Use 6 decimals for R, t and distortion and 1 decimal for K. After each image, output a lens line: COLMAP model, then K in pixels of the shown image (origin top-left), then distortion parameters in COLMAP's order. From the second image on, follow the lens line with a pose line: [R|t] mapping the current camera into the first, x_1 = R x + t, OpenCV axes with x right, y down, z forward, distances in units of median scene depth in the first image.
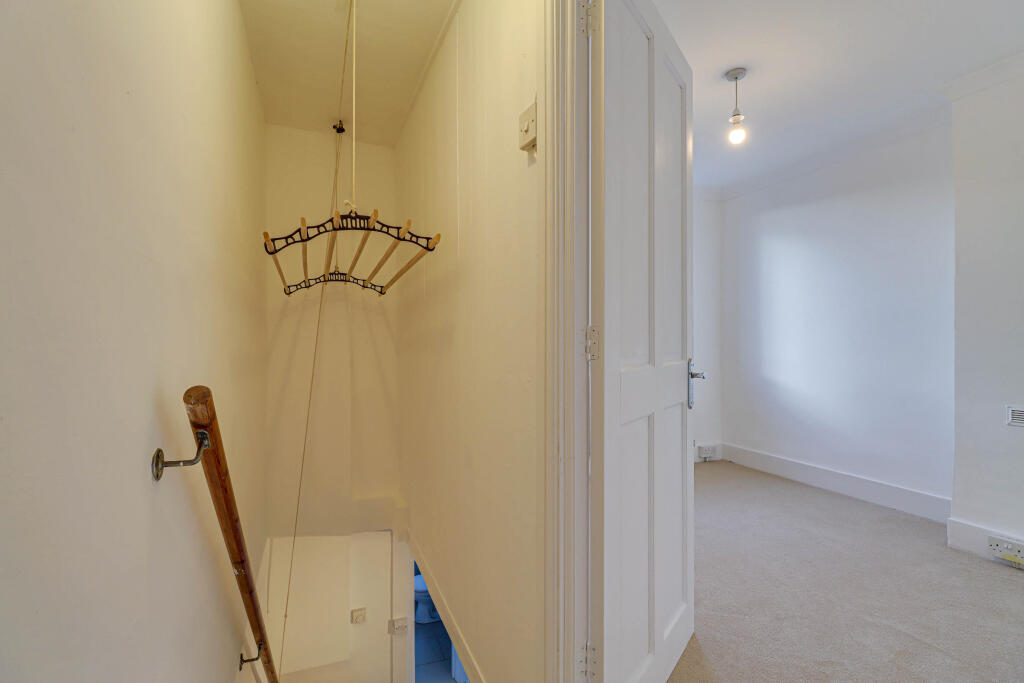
lens RADIAL K [[495.1, 0, 510.4], [0, 495.1, 332.4], [0, 0, 1]] dist [-0.002094, -0.000678]
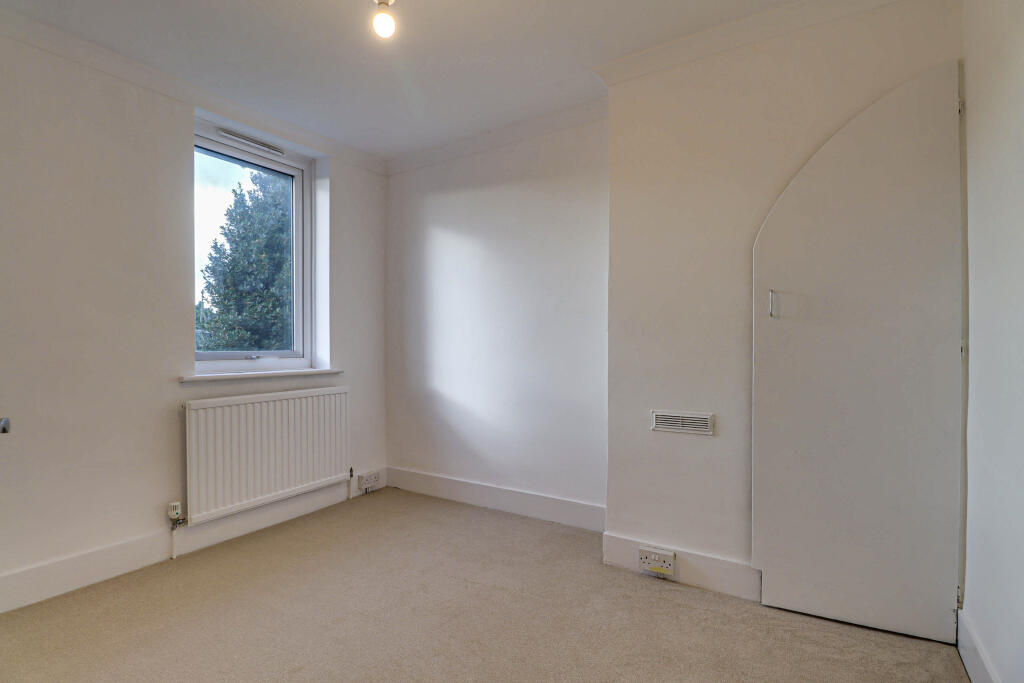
lens RADIAL K [[495.1, 0, 510.4], [0, 495.1, 332.4], [0, 0, 1]] dist [-0.002094, -0.000678]
pose [[0.815144, 0.003441, 0.579248, 0.199651], [-0.001717, 0.999992, -0.003525, -0.002203], [-0.579256, 0.001879, 0.815144, 0.345436]]
